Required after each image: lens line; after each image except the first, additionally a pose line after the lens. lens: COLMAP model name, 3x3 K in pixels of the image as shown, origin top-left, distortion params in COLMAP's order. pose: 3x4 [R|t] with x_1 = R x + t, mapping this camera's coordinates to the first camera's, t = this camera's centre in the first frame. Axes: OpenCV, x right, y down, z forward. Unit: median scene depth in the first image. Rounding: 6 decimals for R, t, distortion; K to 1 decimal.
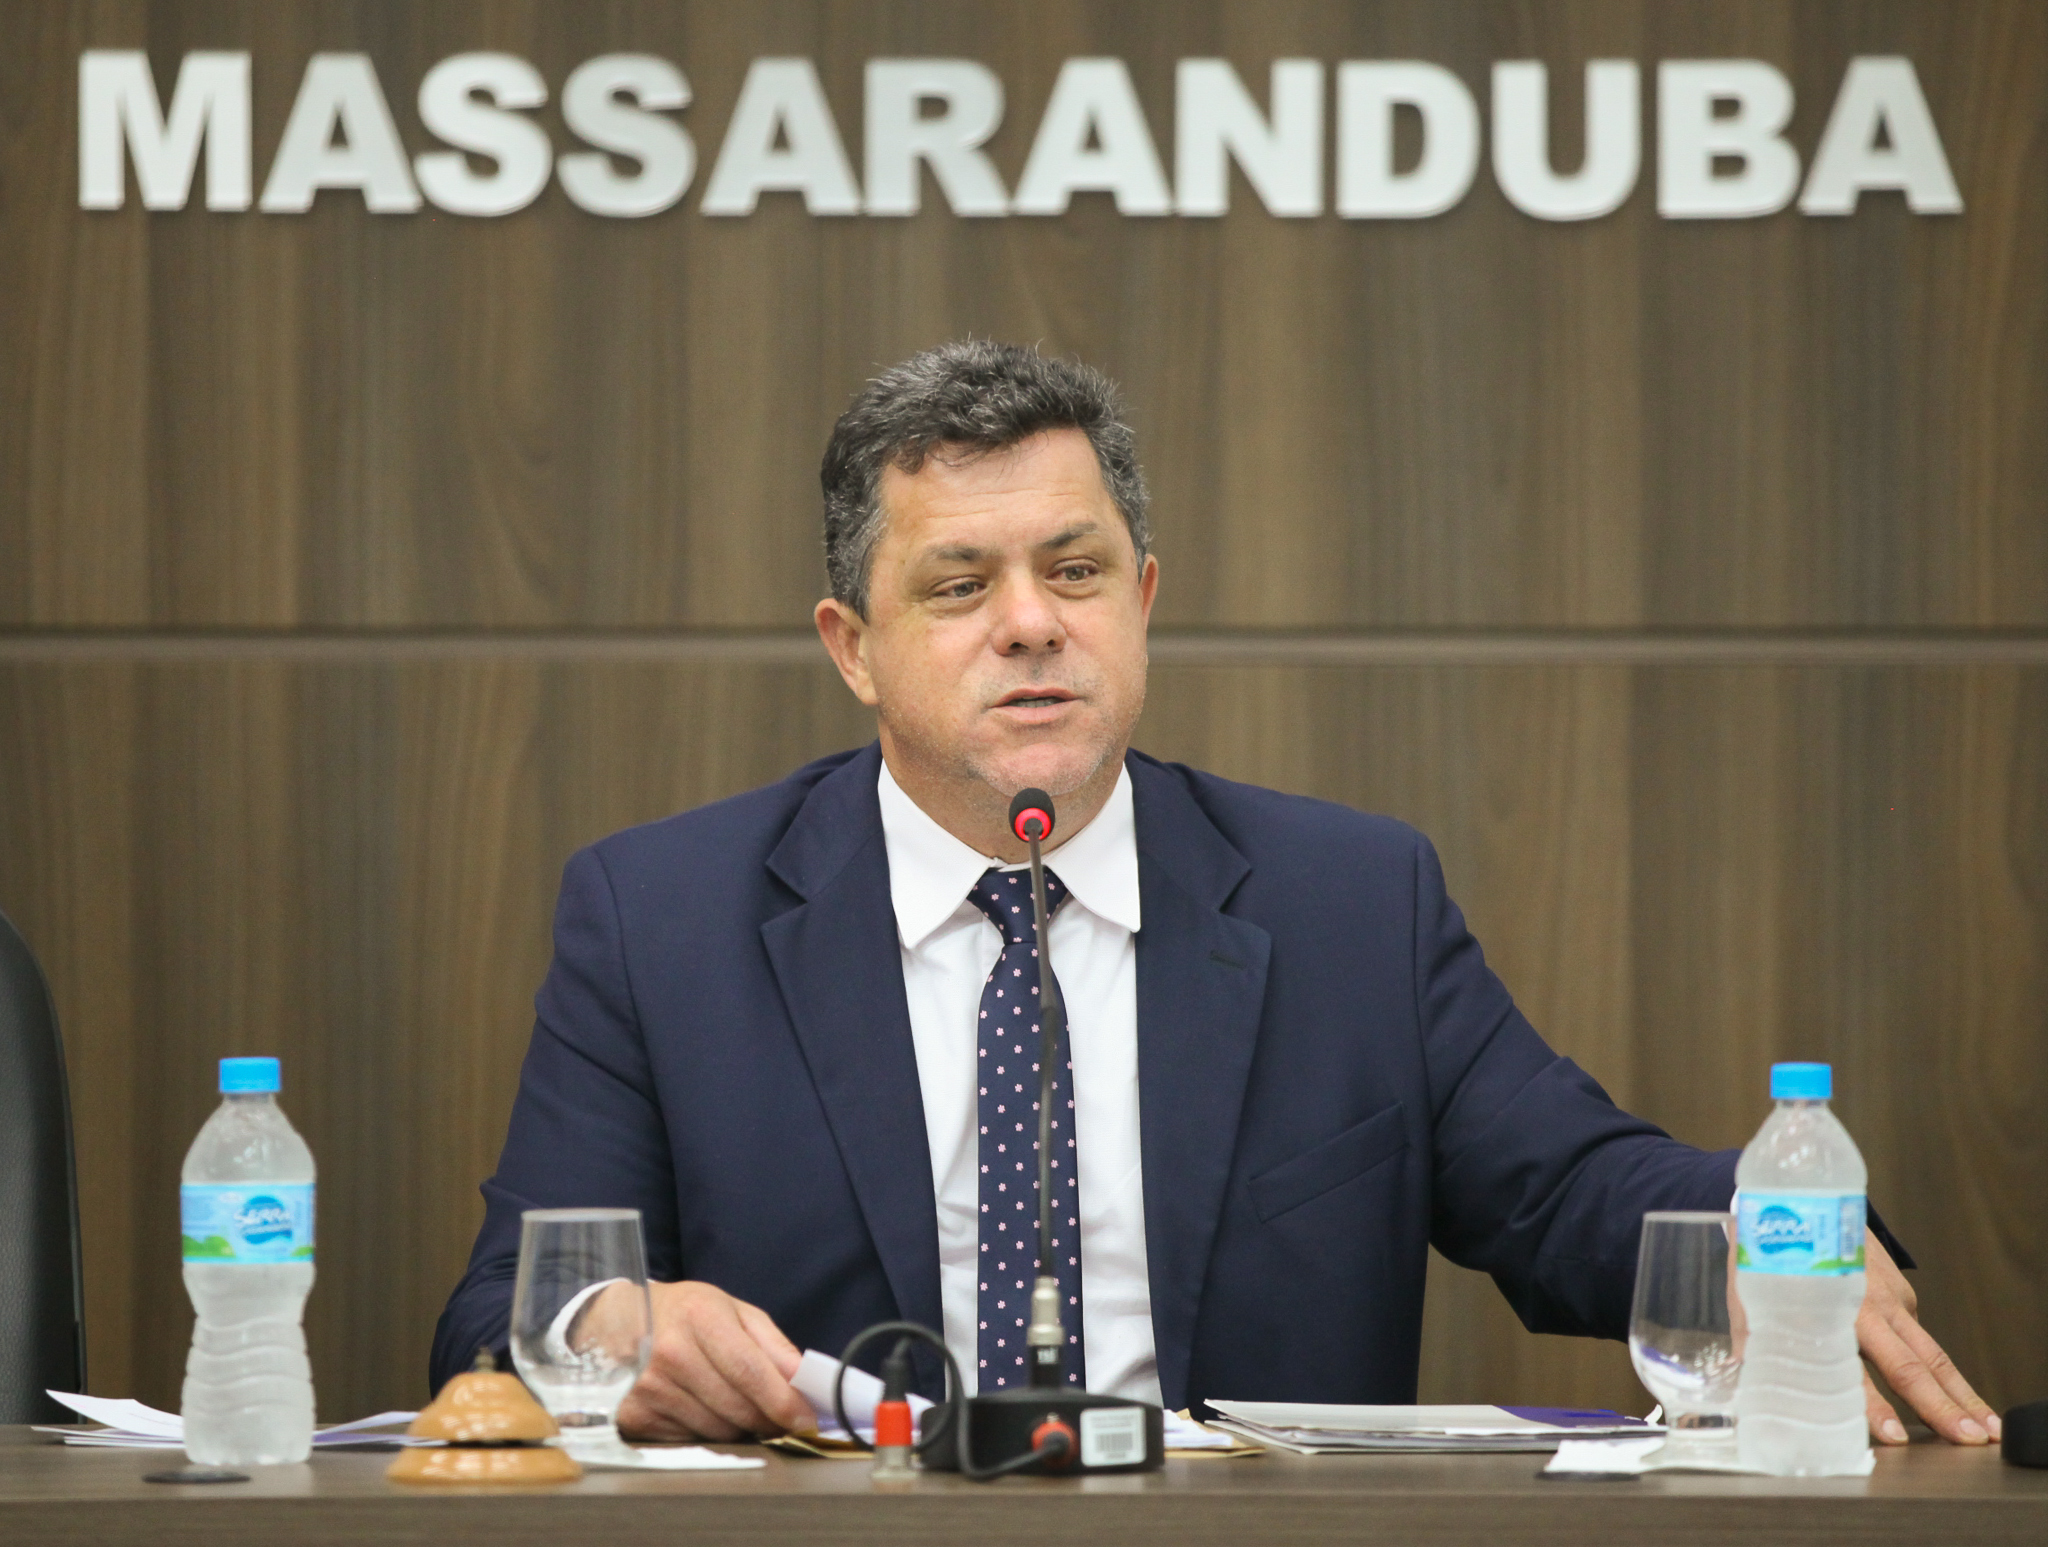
lens RADIAL K [[14471.9, 0, 983.3], [0, 14471.9, 771.3], [0, 0, 1]] dist [1.872485, -20.778637]
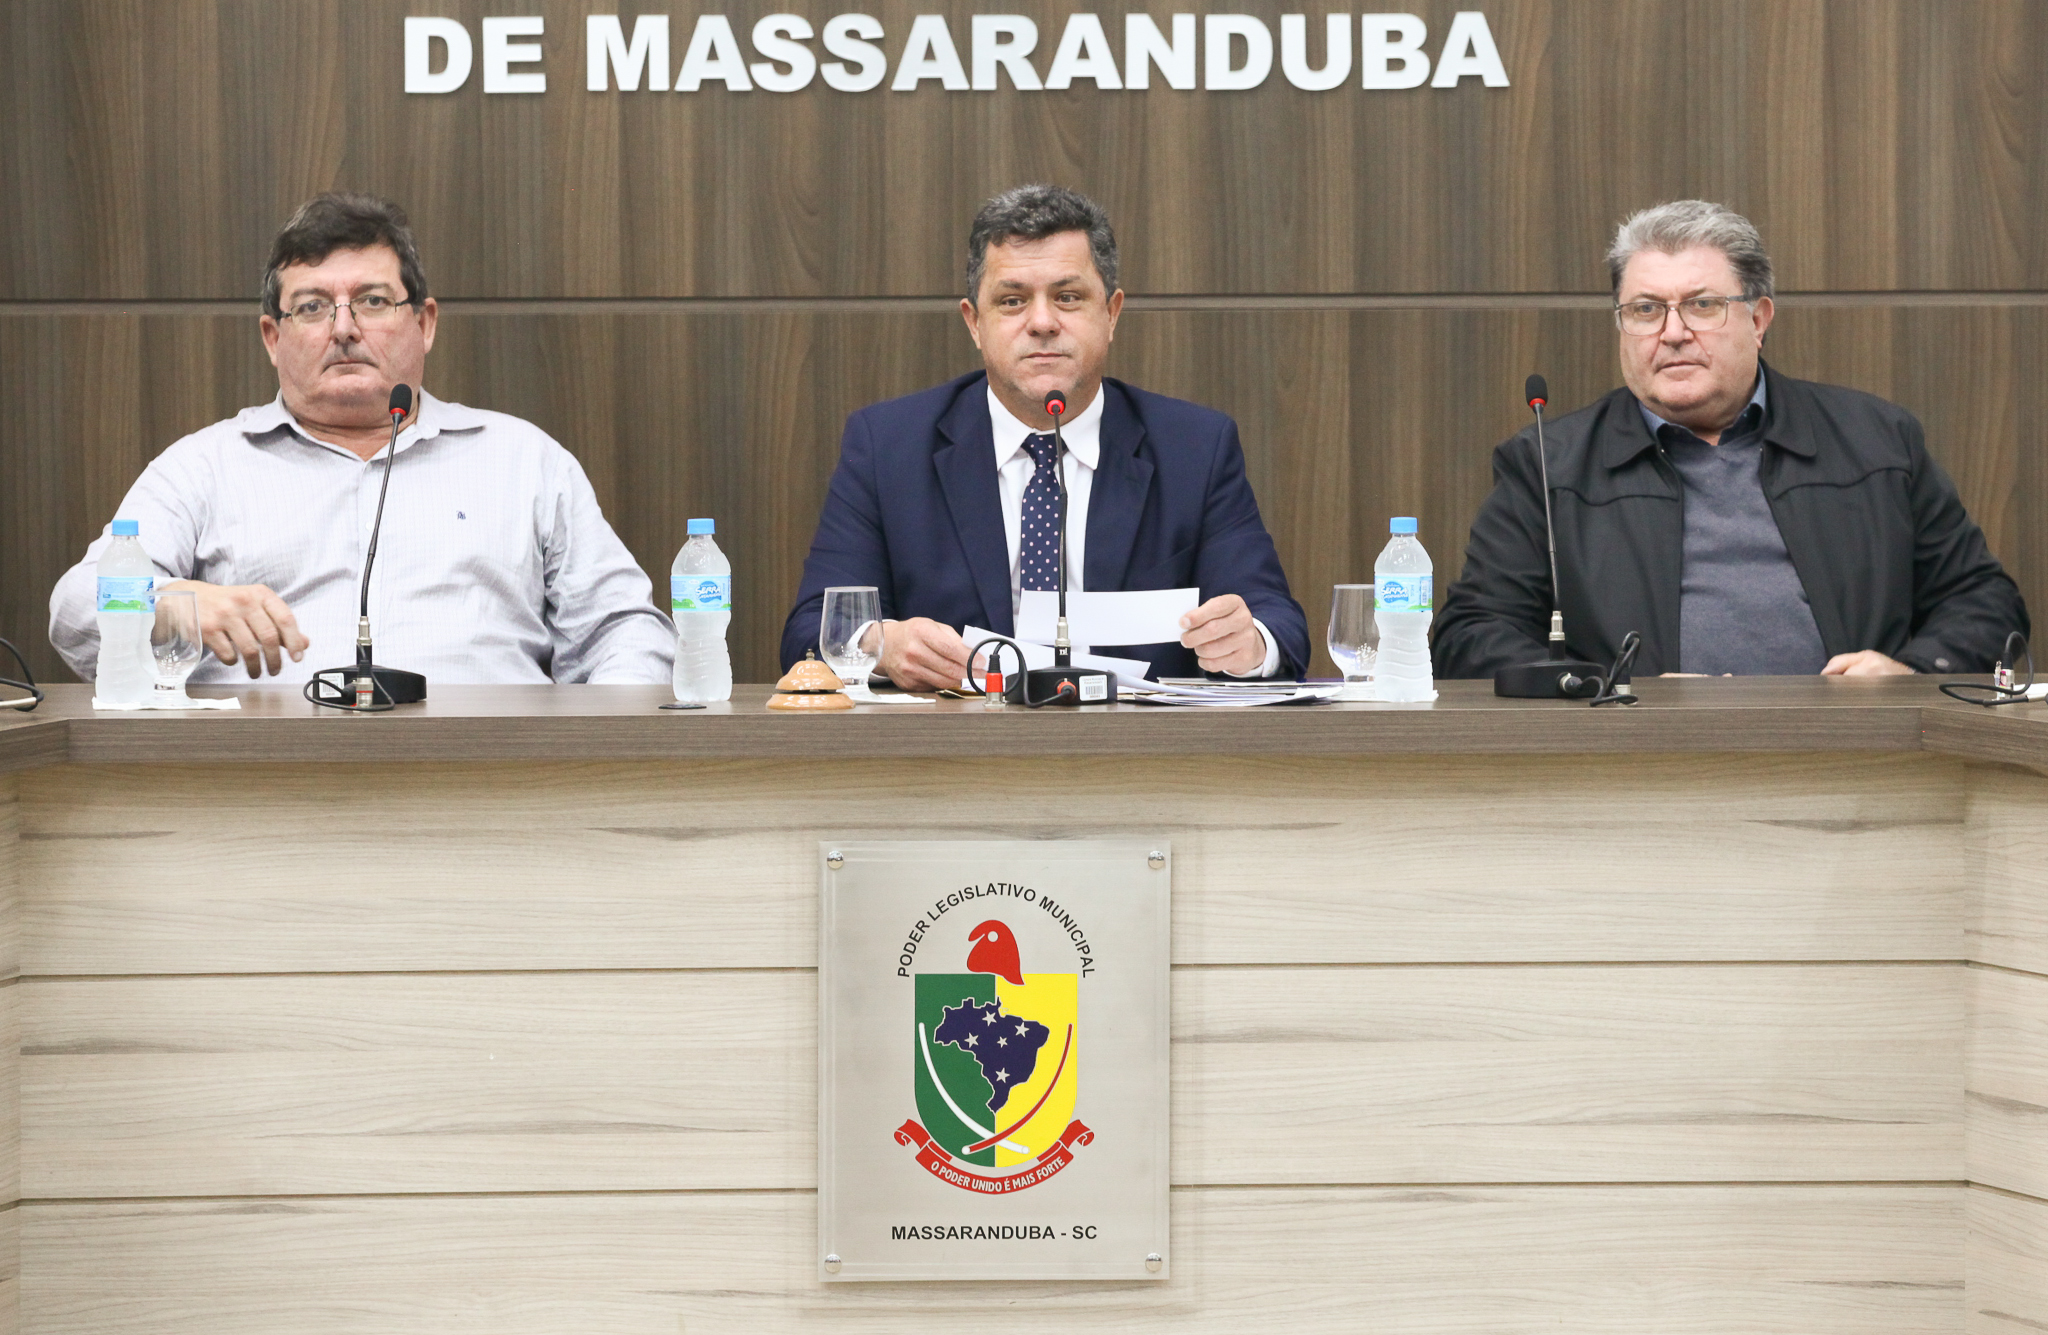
lens RADIAL K [[10708.9, 0, 1084.7], [0, 10708.9, 620.2], [0, 0, 1]] dist [0.424811, 13.381918]
pose [[0.999965, -0.005976, 0.005931, -0.001630], [0.005753, 0.999301, 0.036934, -0.019670], [-0.006147, -0.036898, 0.999300, -0.500376]]
